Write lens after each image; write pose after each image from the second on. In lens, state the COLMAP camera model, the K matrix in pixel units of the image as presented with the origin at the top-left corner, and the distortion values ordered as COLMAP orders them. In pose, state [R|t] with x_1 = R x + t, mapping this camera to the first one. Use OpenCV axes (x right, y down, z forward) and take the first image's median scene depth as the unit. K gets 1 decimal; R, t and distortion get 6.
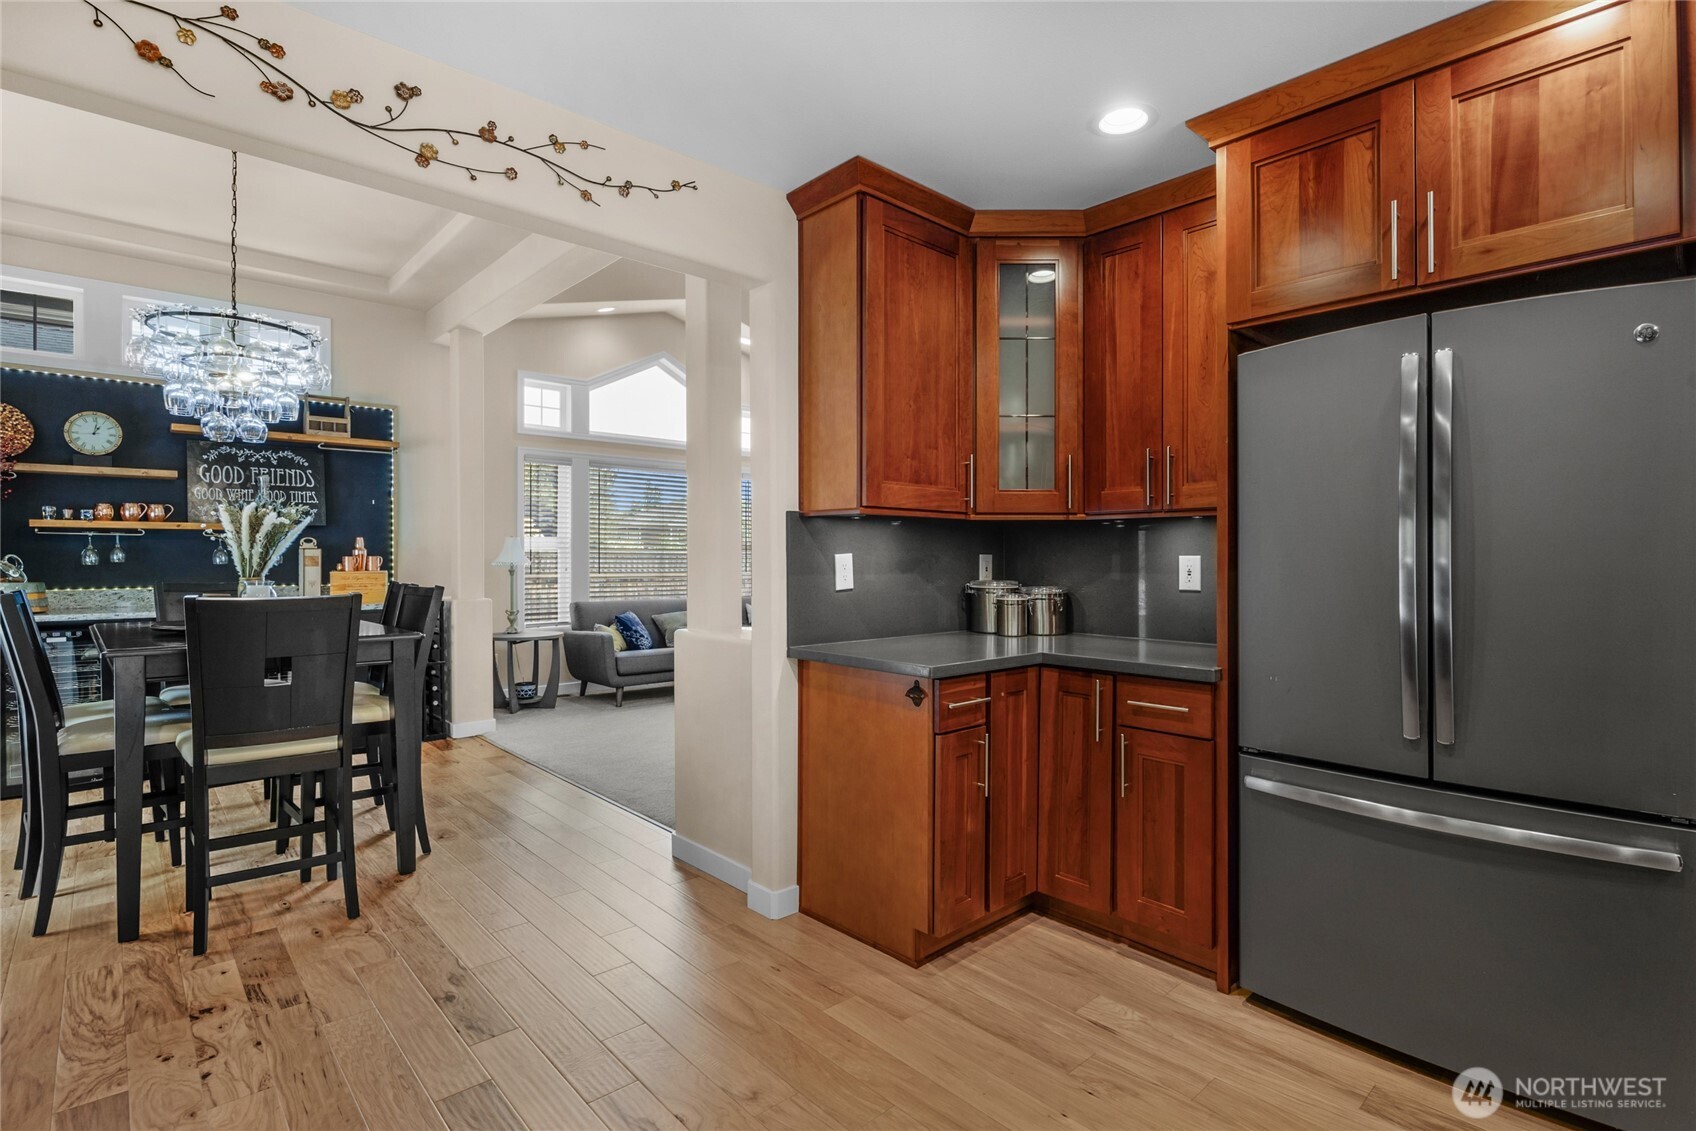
lens RADIAL K [[795.1, 0, 848.0], [0, 795.1, 565.5], [0, 0, 1]] dist [-0.002571, -0.000970]
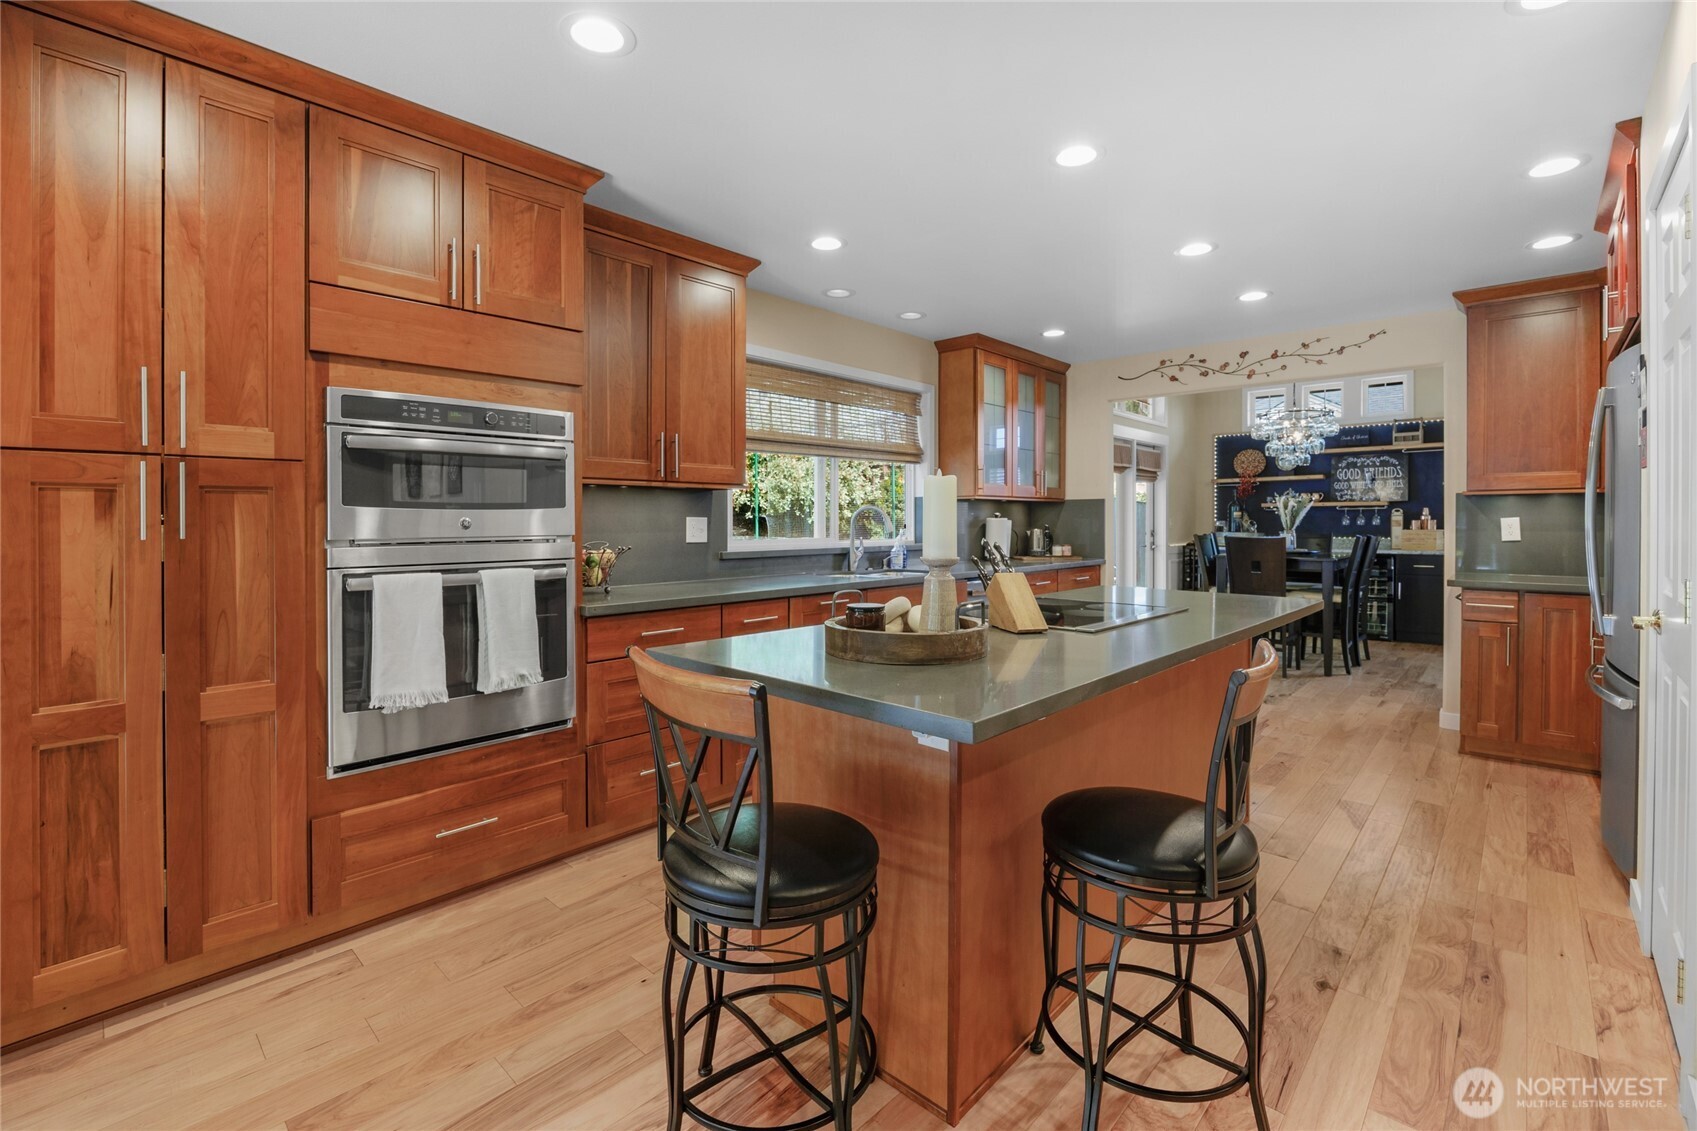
lens RADIAL K [[752.4, 0, 846.8], [0, 752.4, 528.8], [0, 0, 1]] dist [-0.000727, -0.000088]
pose [[0.073708, 0.007302, -0.997253, 1.355010], [-0.006491, 0.999956, 0.006842, 0.004681], [0.997259, 0.005969, 0.073752, -0.398583]]
